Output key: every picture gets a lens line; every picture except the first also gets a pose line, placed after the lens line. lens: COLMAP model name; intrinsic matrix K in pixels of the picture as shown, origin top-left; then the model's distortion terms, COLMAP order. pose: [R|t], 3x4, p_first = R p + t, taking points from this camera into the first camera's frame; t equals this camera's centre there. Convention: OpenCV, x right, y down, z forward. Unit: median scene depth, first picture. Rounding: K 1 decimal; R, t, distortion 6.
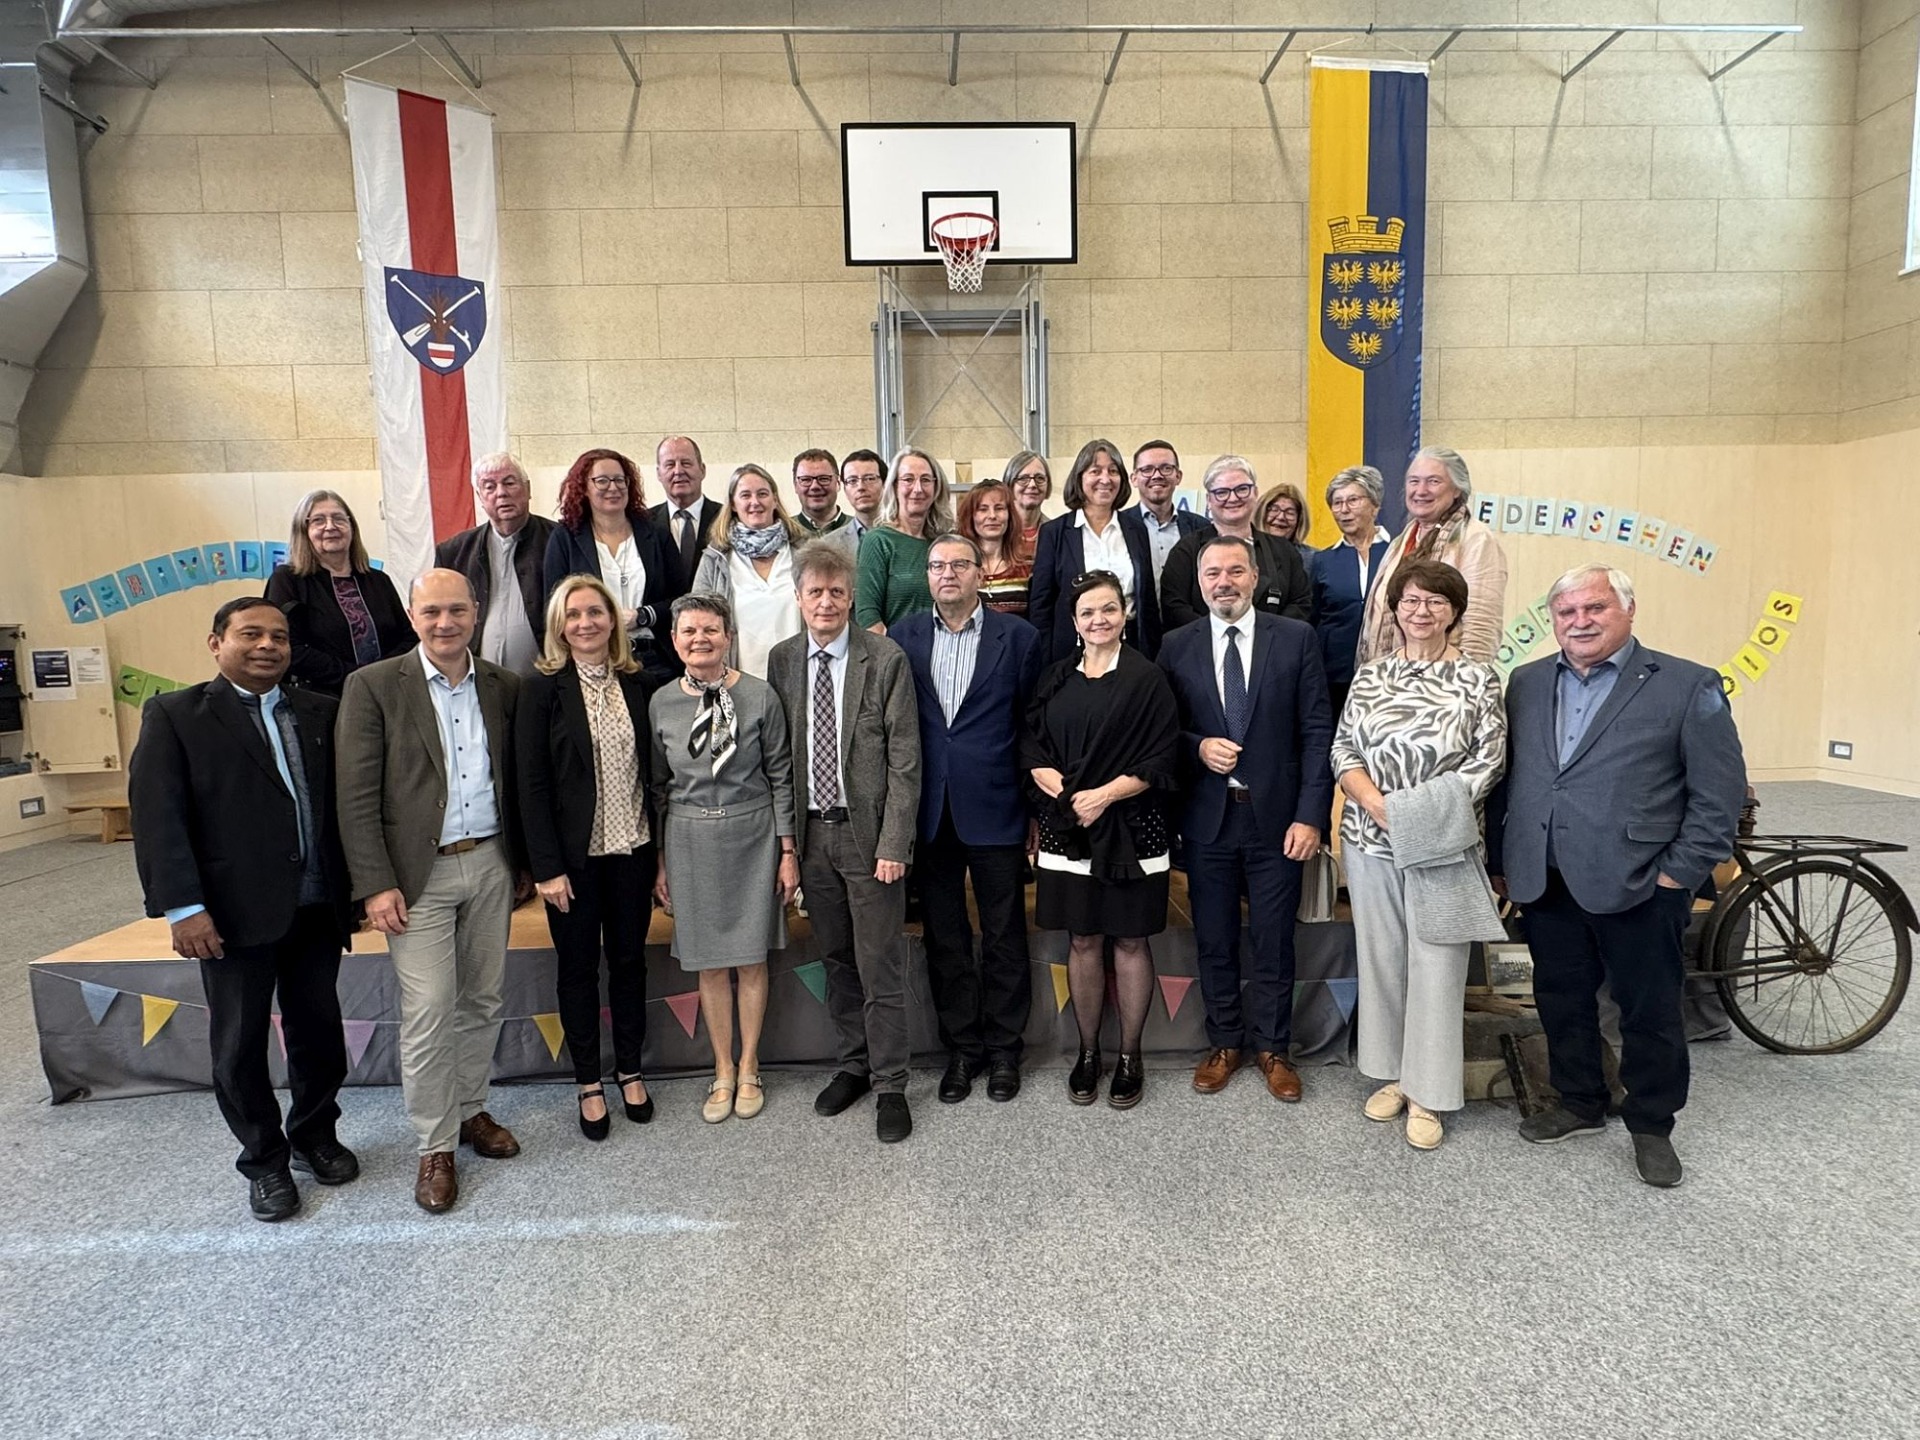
lens RADIAL K [[993.1, 0, 956.9], [0, 993.1, 718.2], [0, 0, 1]] dist [-0.003237, 0.000481]
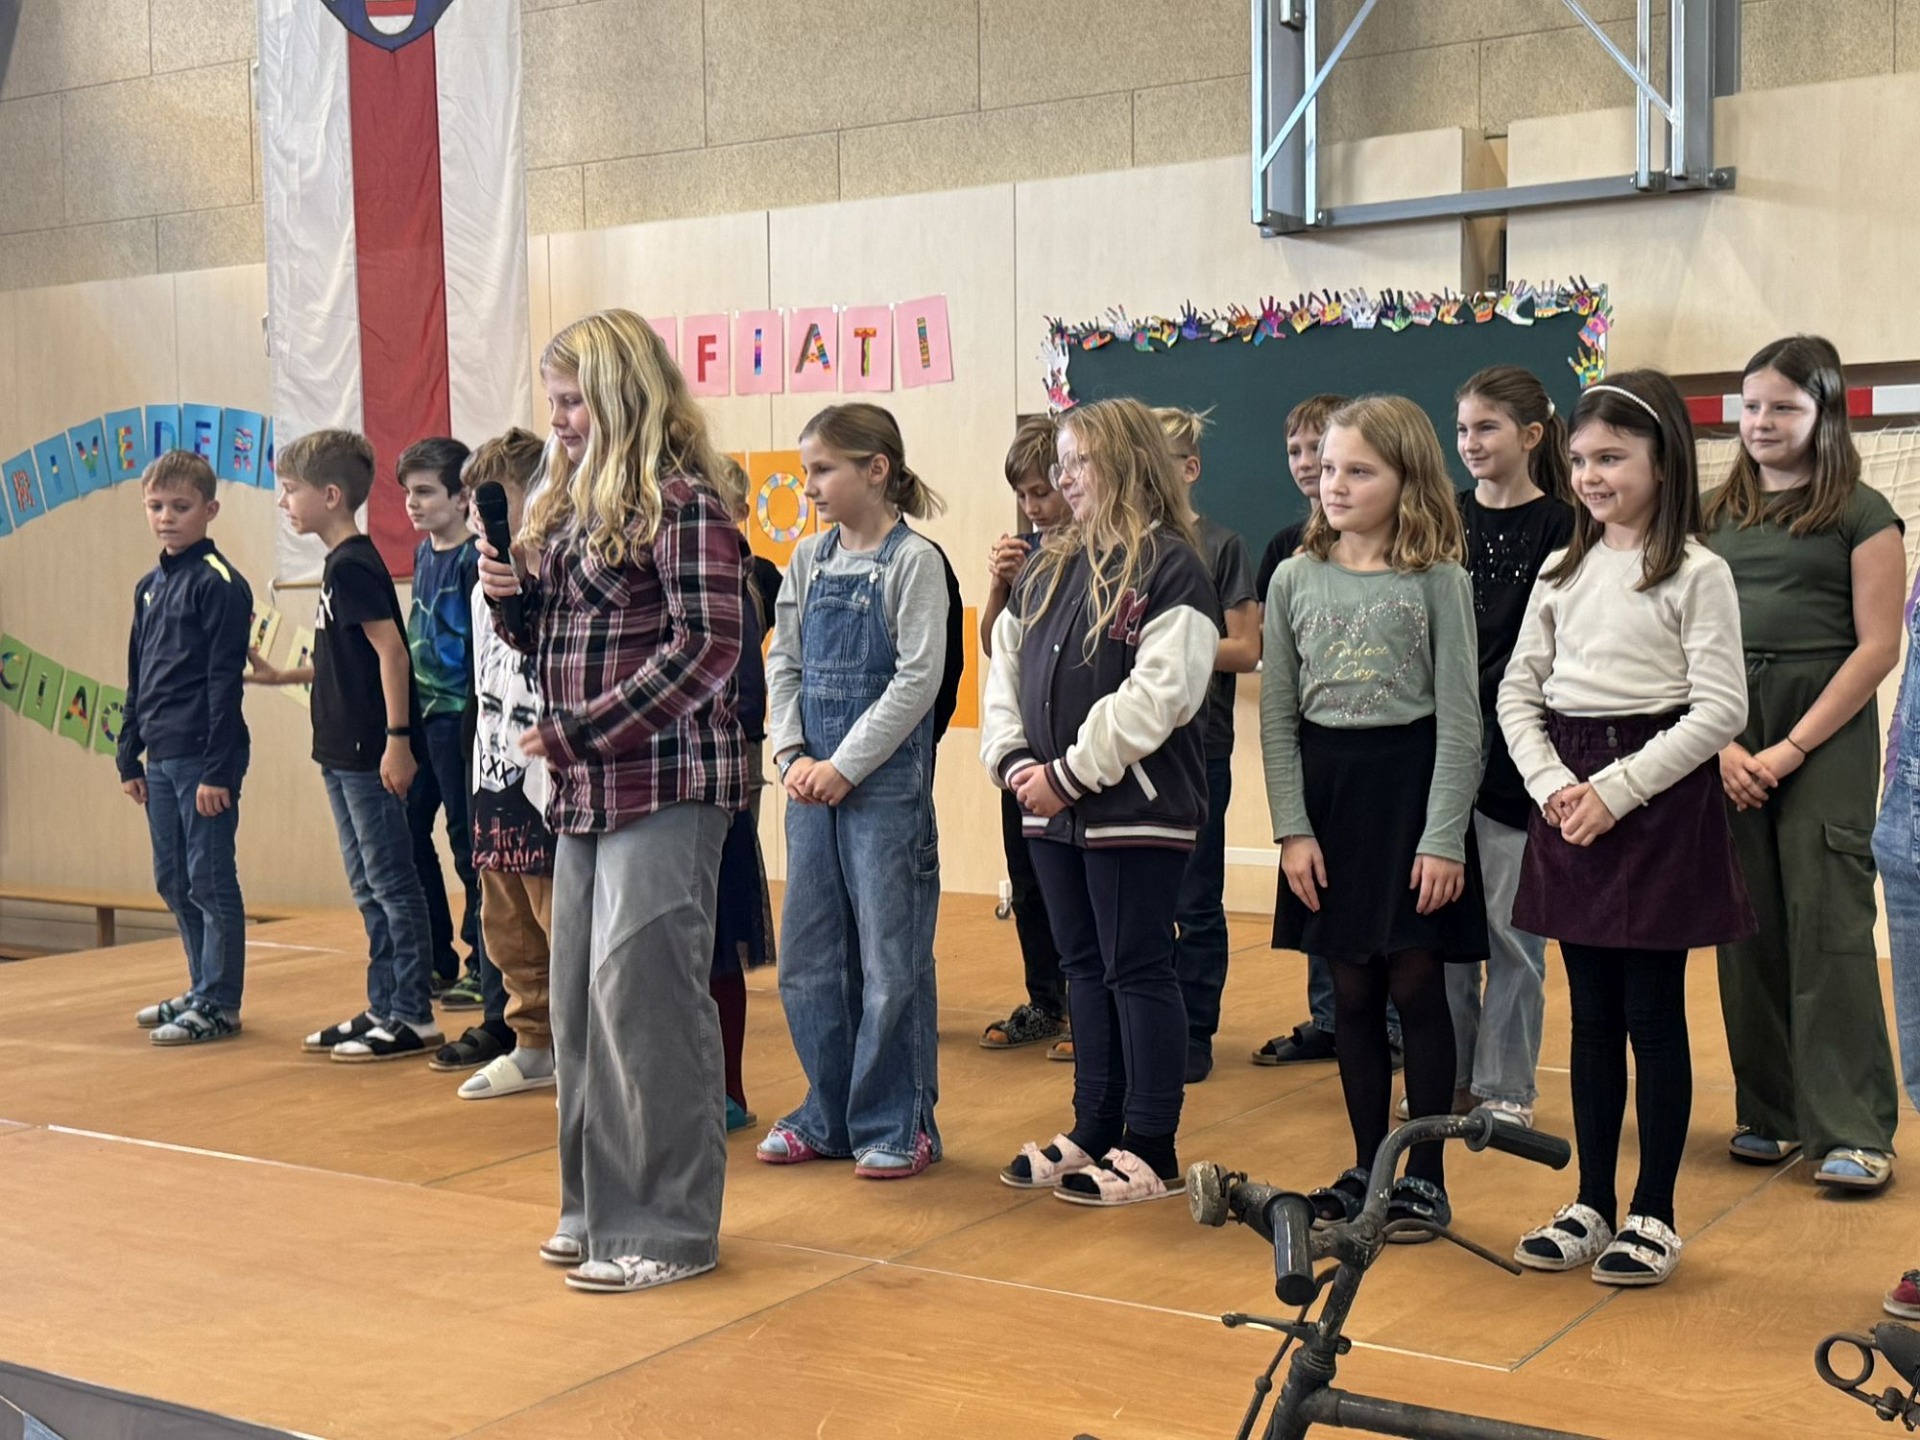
lens RADIAL K [[2437.2, 0, 945.3], [0, 2437.2, 675.5], [0, 0, 1]] dist [0.208150, -0.488008]
pose [[0.823891, 0.034102, -0.565721, 0.369811], [-0.062860, 0.997528, -0.031416, -0.020765], [0.563252, 0.061445, 0.823998, 0.164939]]
